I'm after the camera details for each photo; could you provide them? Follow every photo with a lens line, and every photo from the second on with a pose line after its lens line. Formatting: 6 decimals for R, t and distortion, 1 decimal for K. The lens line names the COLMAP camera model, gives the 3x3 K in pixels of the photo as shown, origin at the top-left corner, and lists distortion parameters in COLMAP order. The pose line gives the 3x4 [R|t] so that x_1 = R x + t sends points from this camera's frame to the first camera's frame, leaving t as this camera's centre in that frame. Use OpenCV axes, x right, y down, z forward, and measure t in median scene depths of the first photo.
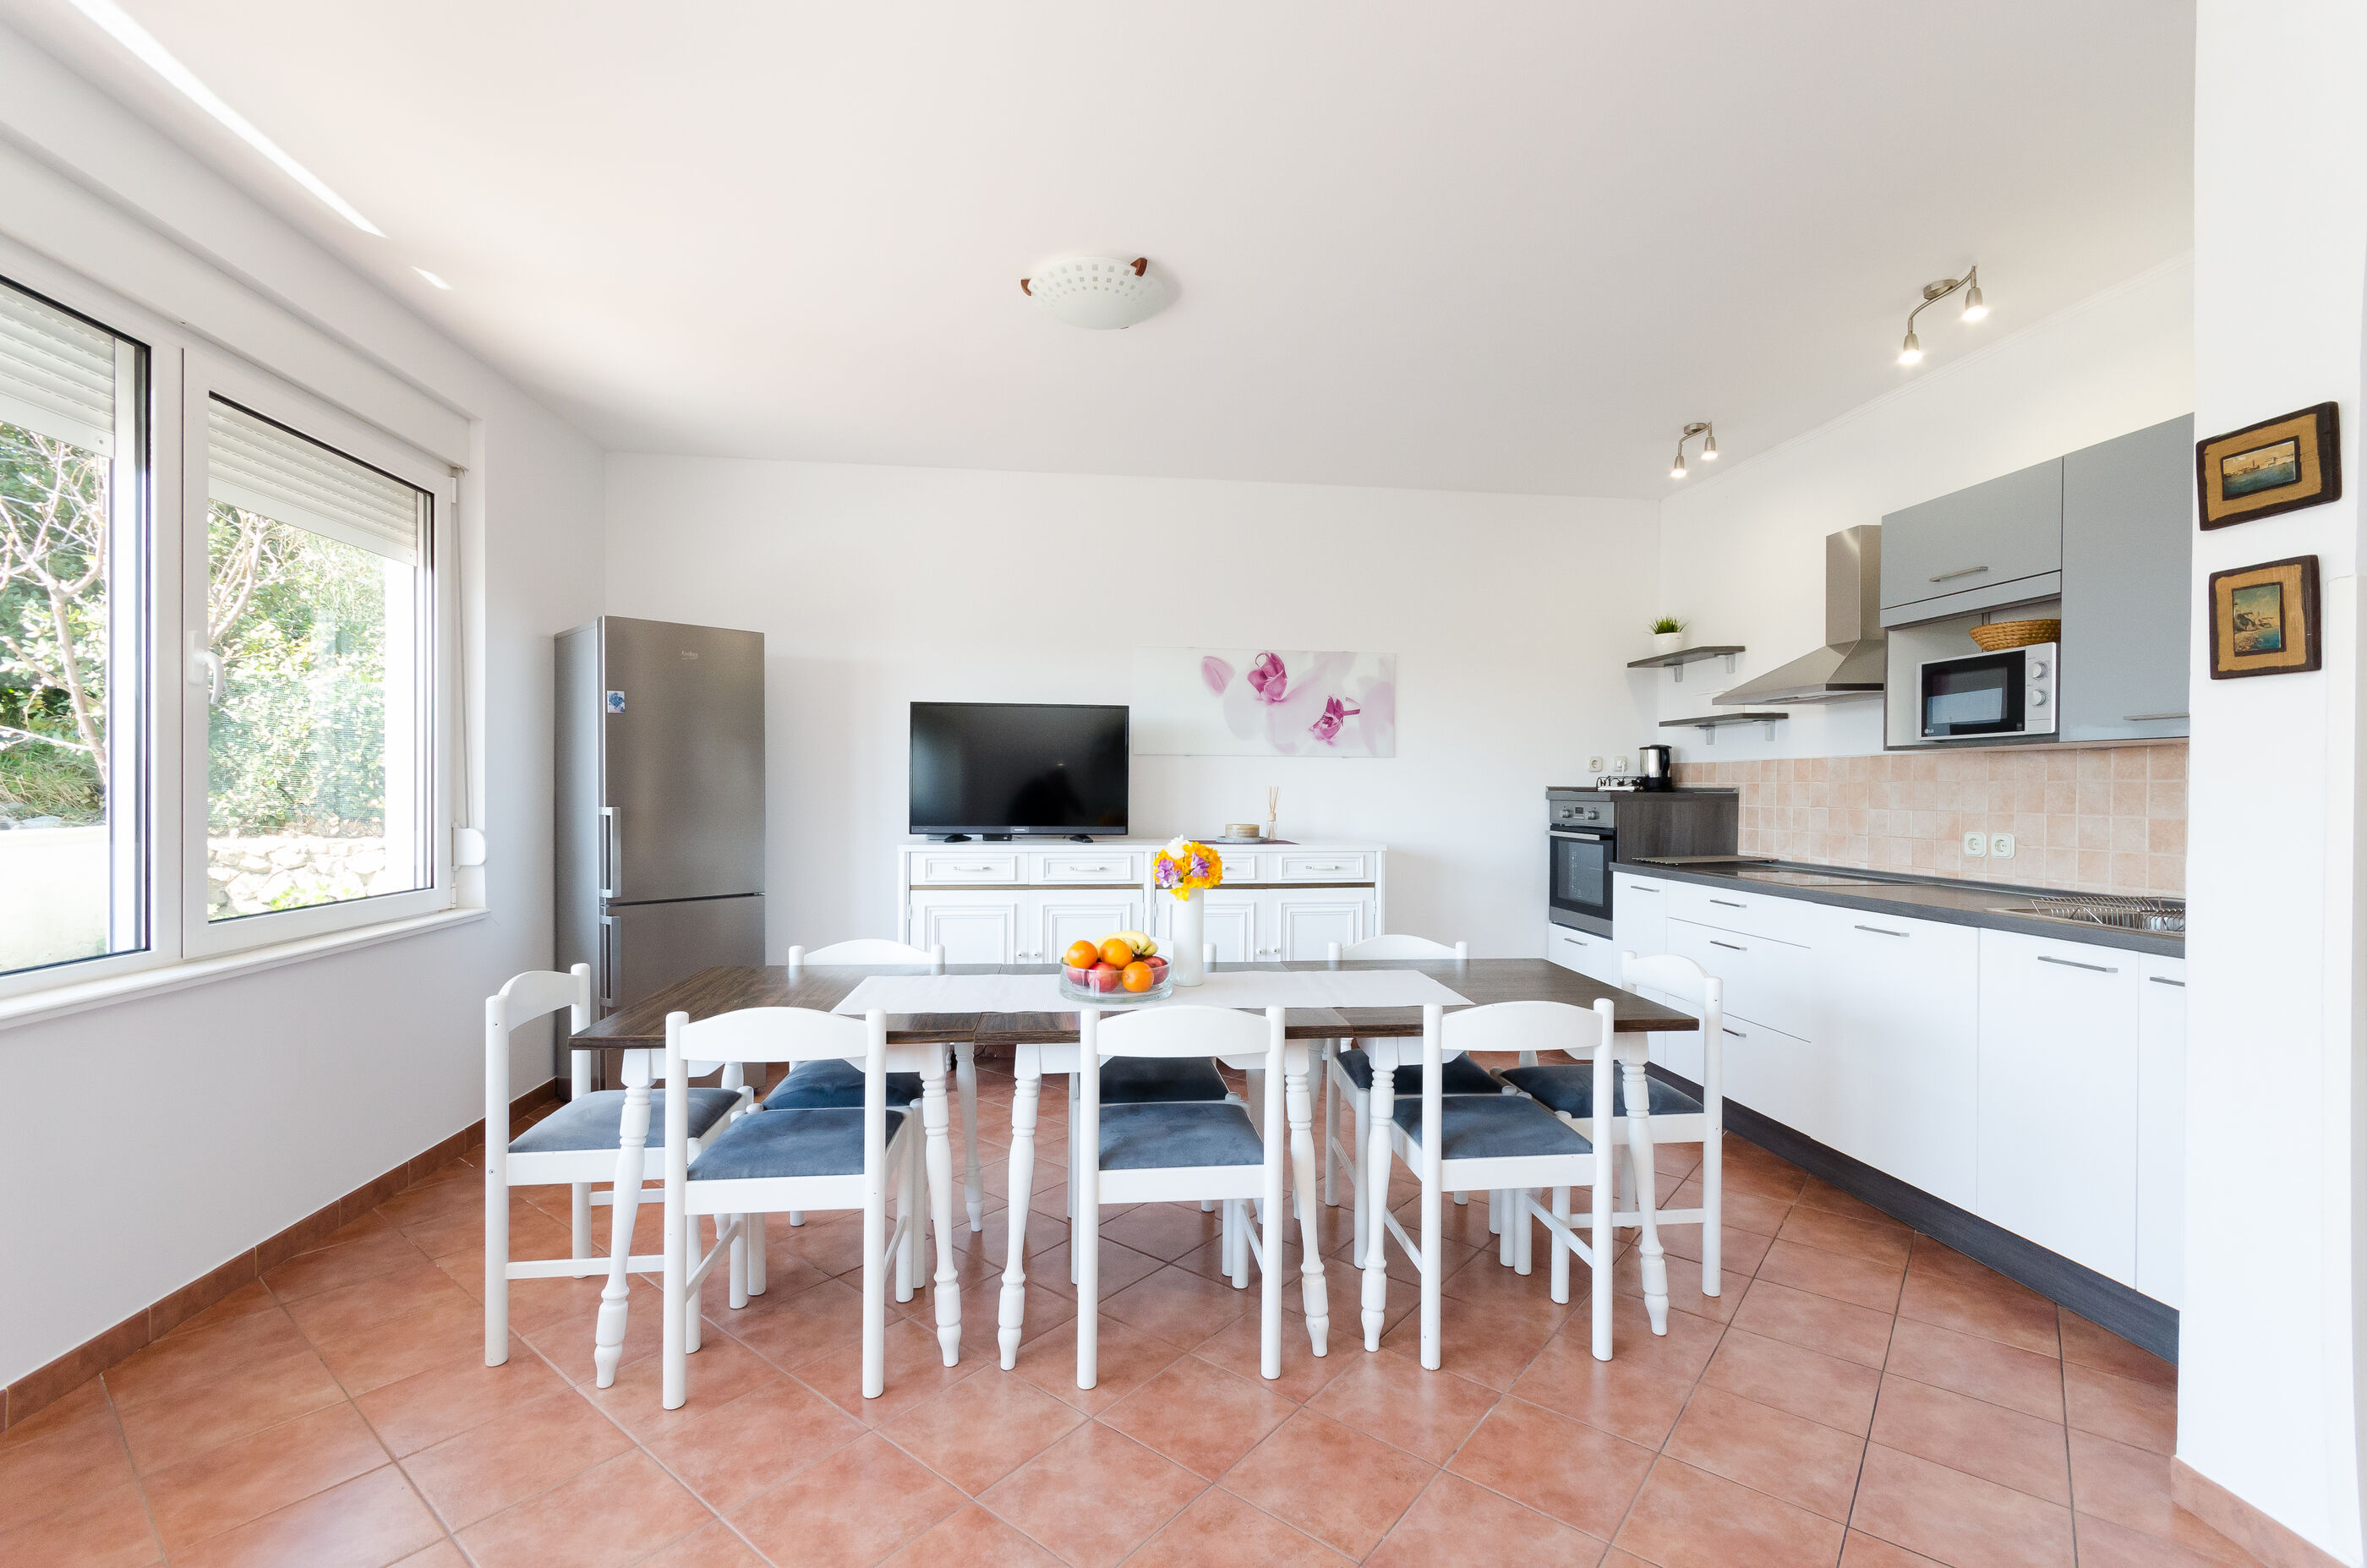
lens RADIAL K [[1070.2, 0, 1167.5], [0, 1070.2, 785.9], [0, 0, 1]] dist [-0.001030, 0.002496]
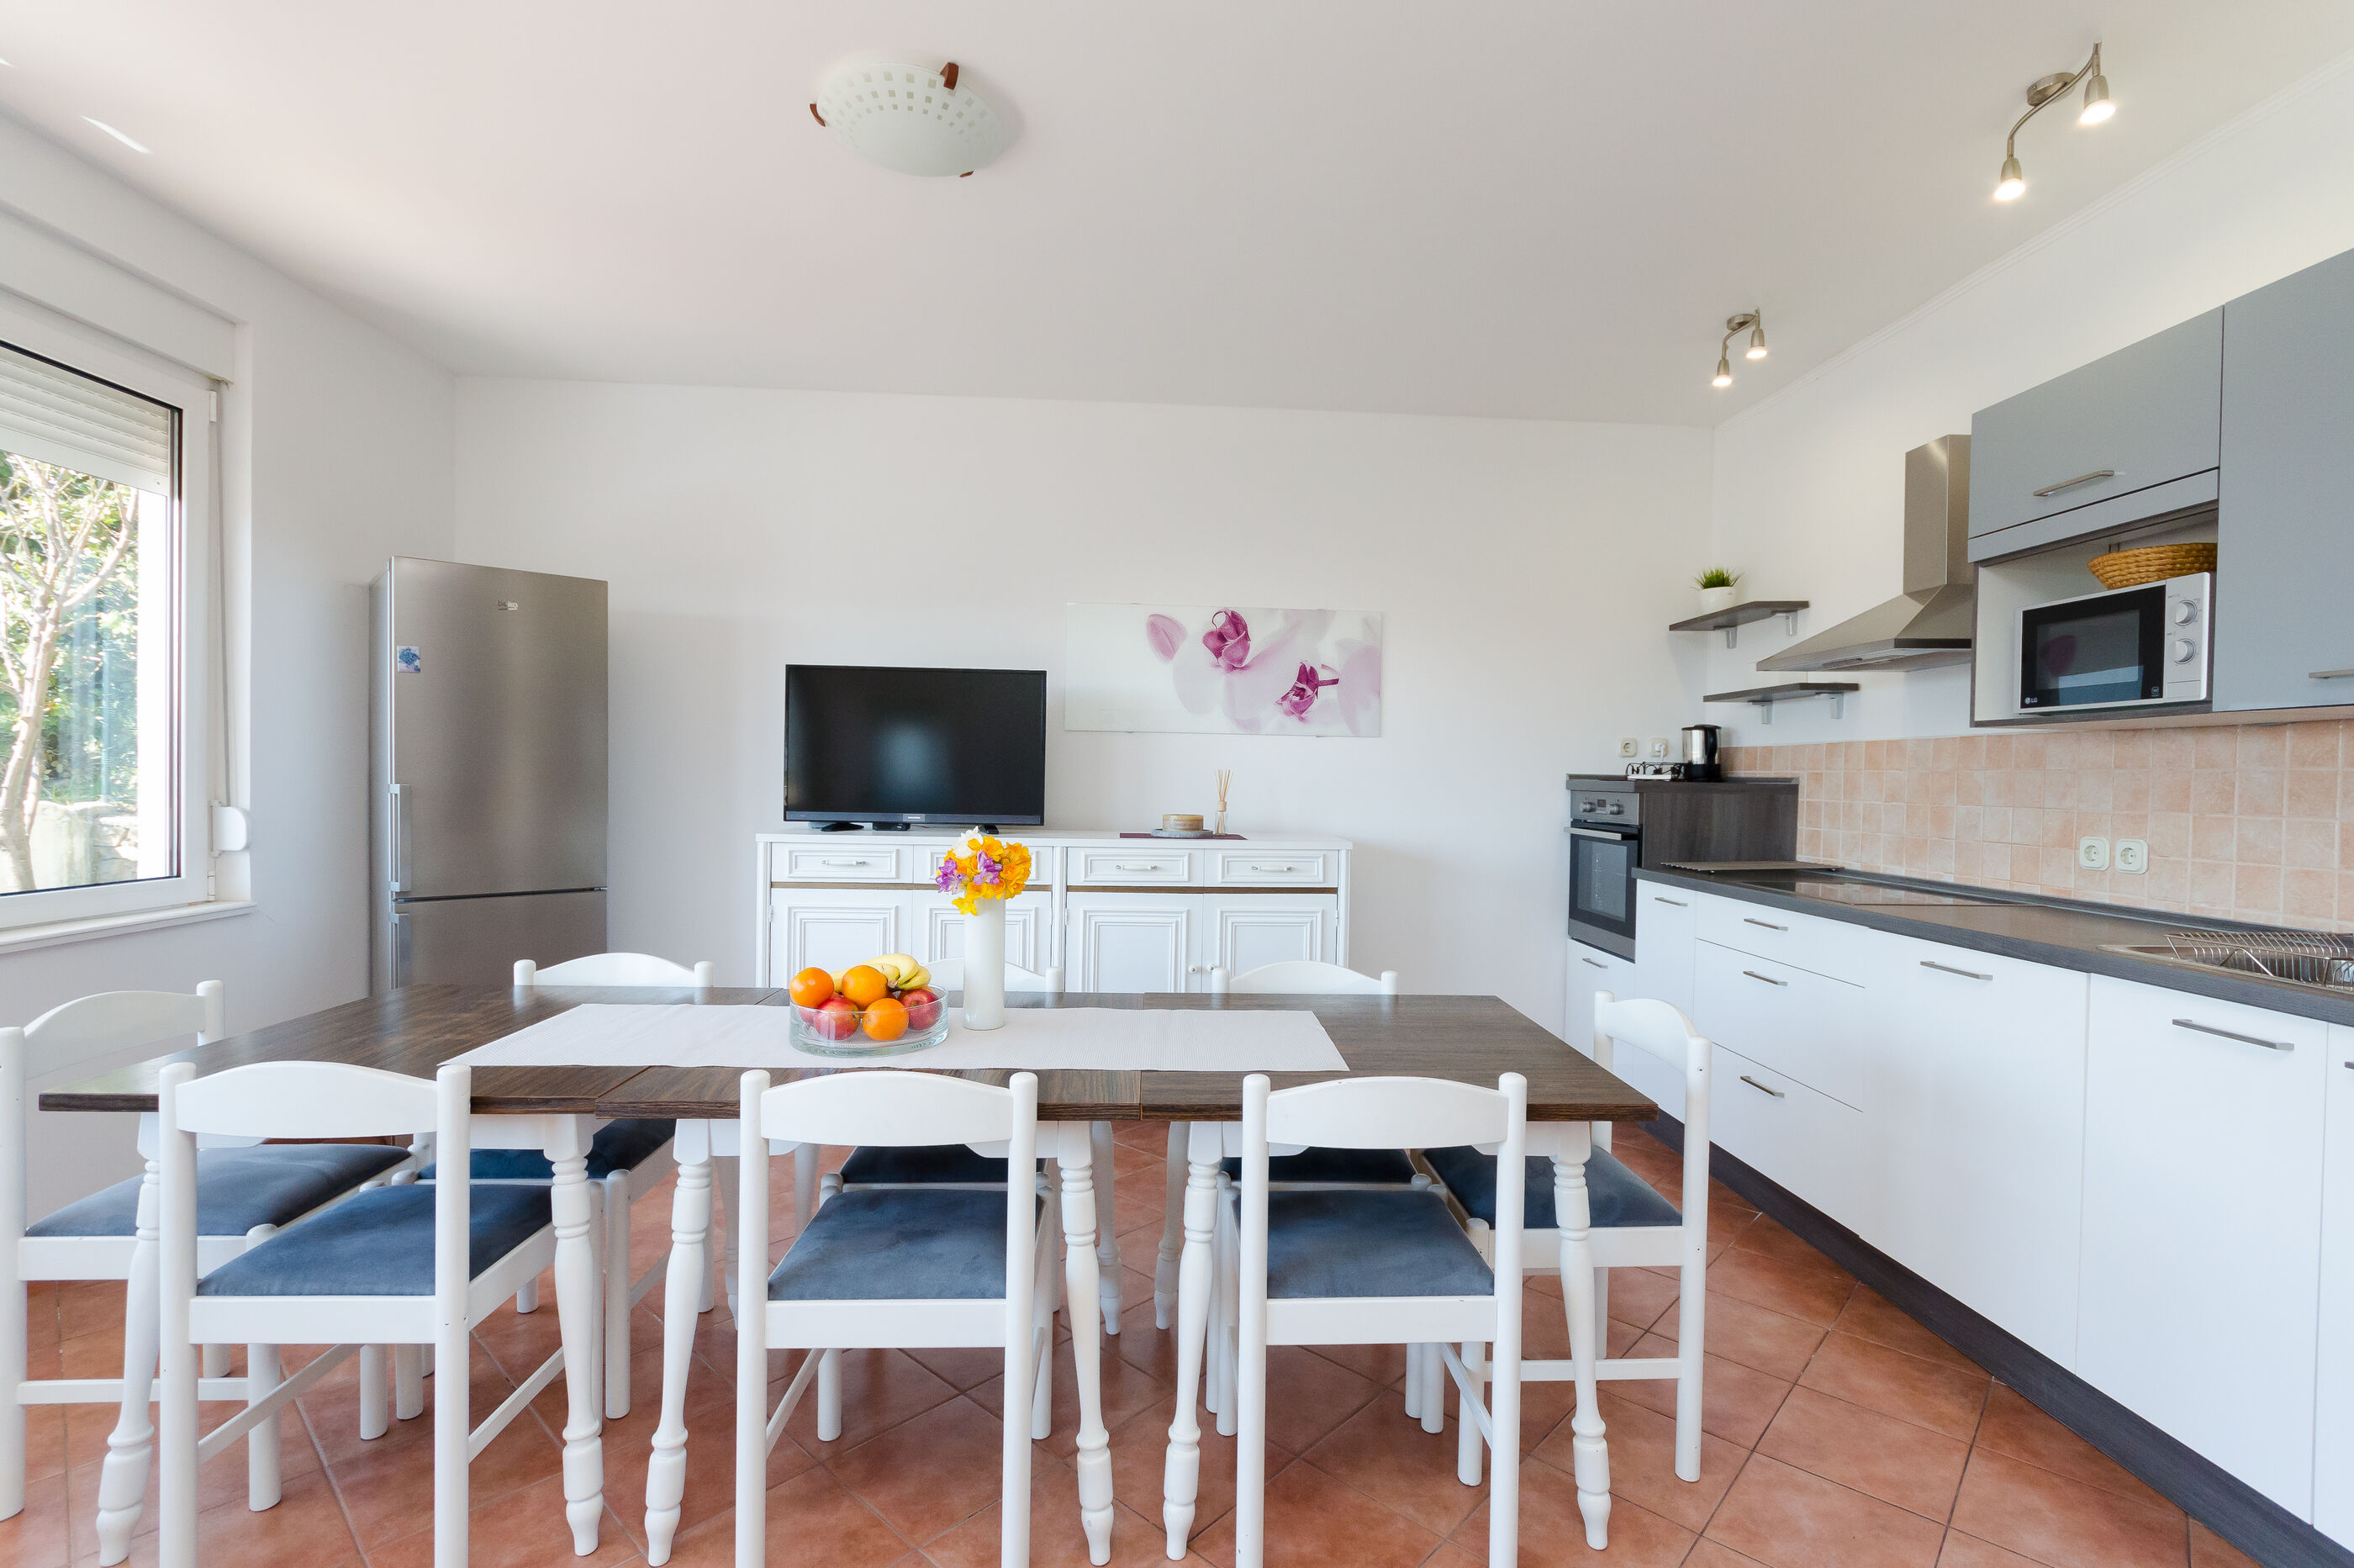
lens RADIAL K [[1064.4, 0, 1194.7], [0, 1064.4, 793.8], [0, 0, 1]] dist [-0.001030, 0.002496]
pose [[0.997670, 0.011547, -0.067238, 0.163630], [-0.010370, 0.999787, 0.017827, 0.005853], [0.067430, -0.017088, 0.997578, 0.203052]]
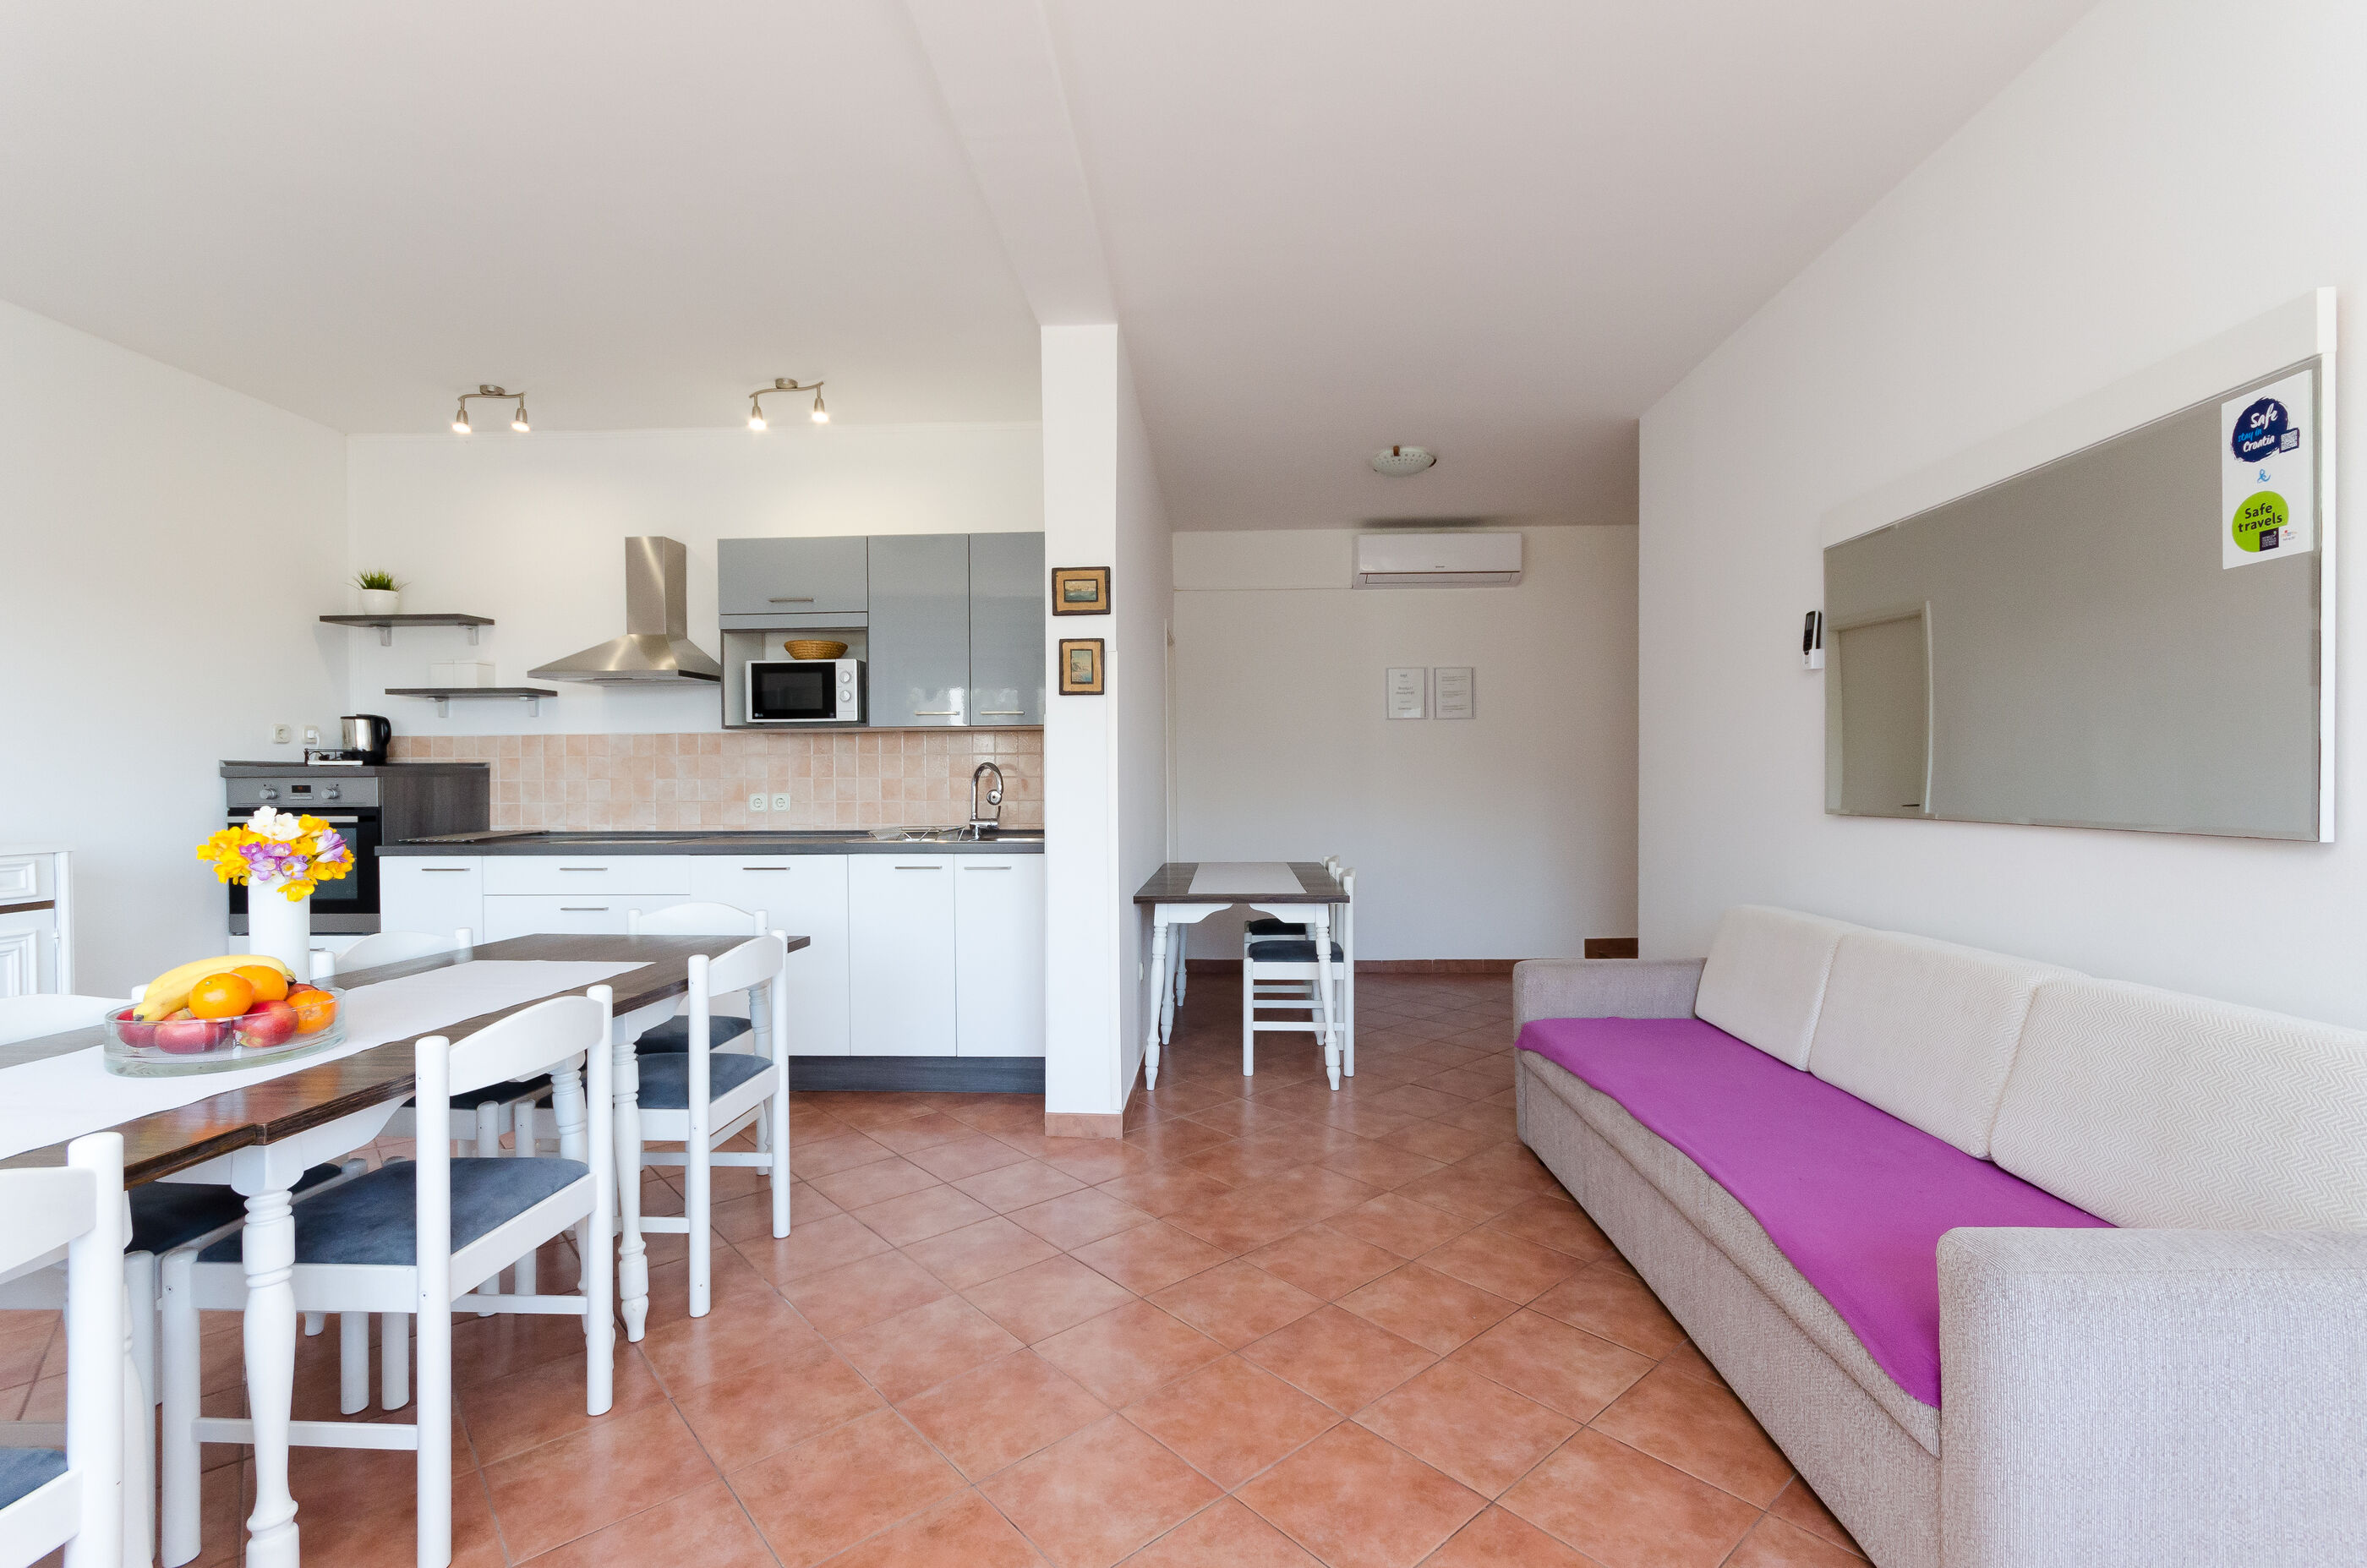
lens RADIAL K [[1070.2, 0, 1200.3], [0, 1070.2, 800.4], [0, 0, 1]] dist [-0.001030, 0.002496]
pose [[0.158501, -0.023786, 0.987072, -0.424858], [0.006997, 0.999712, 0.022967, 0.023144], [-0.987334, 0.003266, 0.158622, 0.237684]]
